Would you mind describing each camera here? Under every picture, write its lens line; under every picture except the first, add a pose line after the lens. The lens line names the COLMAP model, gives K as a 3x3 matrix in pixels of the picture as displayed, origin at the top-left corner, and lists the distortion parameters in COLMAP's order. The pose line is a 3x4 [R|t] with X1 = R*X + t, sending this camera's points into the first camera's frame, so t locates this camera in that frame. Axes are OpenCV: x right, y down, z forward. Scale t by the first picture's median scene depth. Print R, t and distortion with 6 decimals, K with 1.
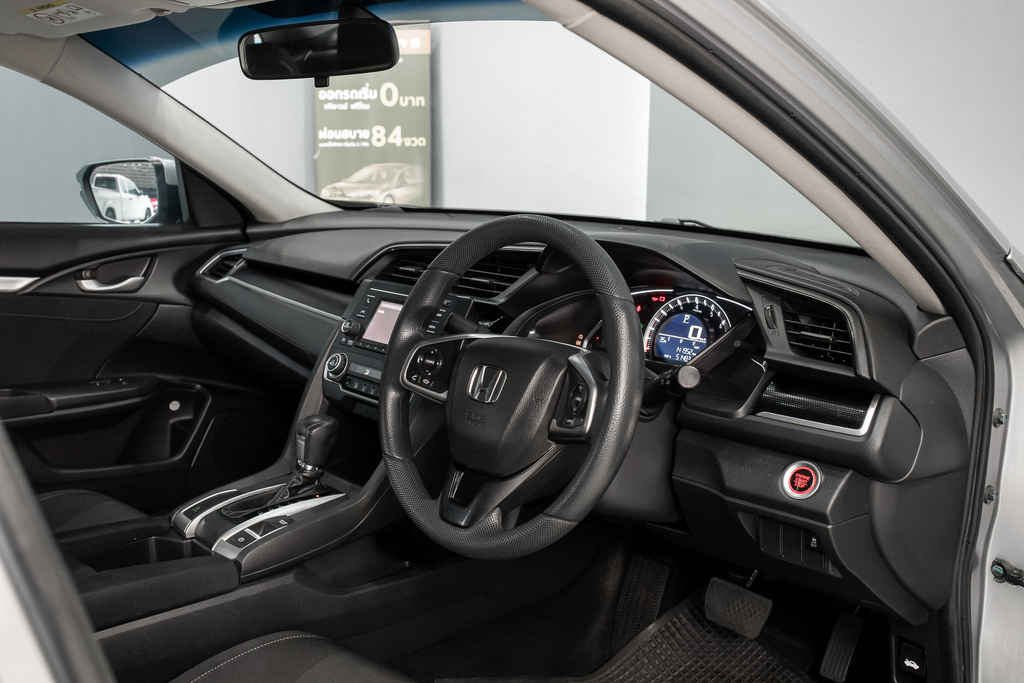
lens RADIAL K [[1035.4, 0, 476.4], [0, 1035.4, 352.0], [0, 0, 1]] dist [-0.022543, 0.011414]
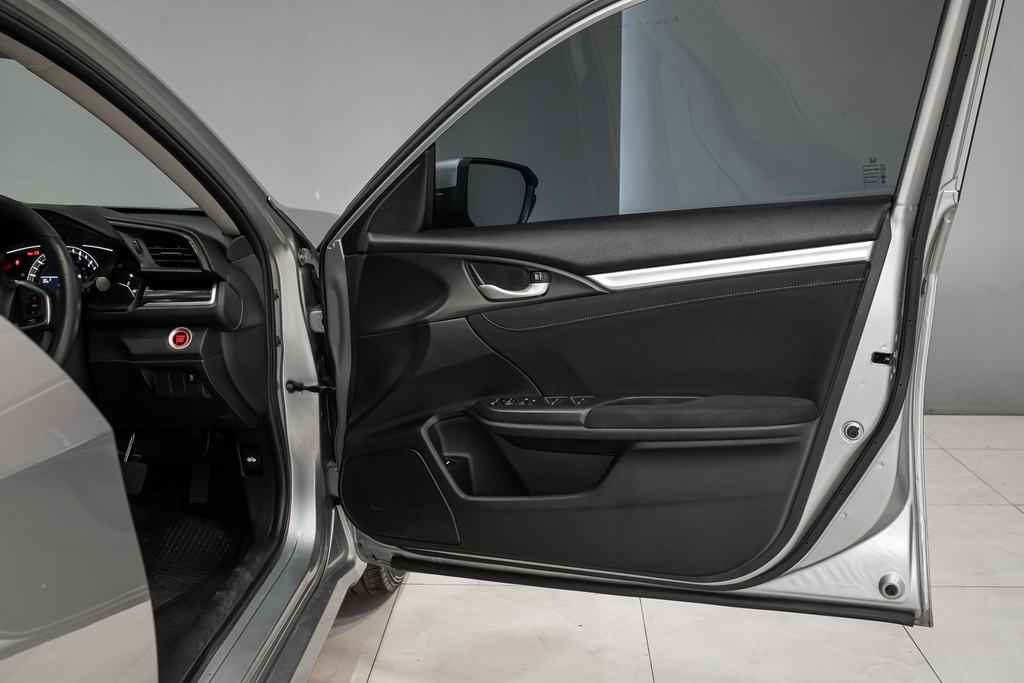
lens RADIAL K [[1086.7, 0, 512.0], [0, 1086.7, 341.5], [0, 0, 1]] dist [-0.001594, 0.016543]
pose [[0.734496, -0.141982, 0.663594, -0.427413], [0.152780, 0.987361, 0.042150, 0.129373], [-0.661191, 0.070425, 0.746905, -0.618361]]
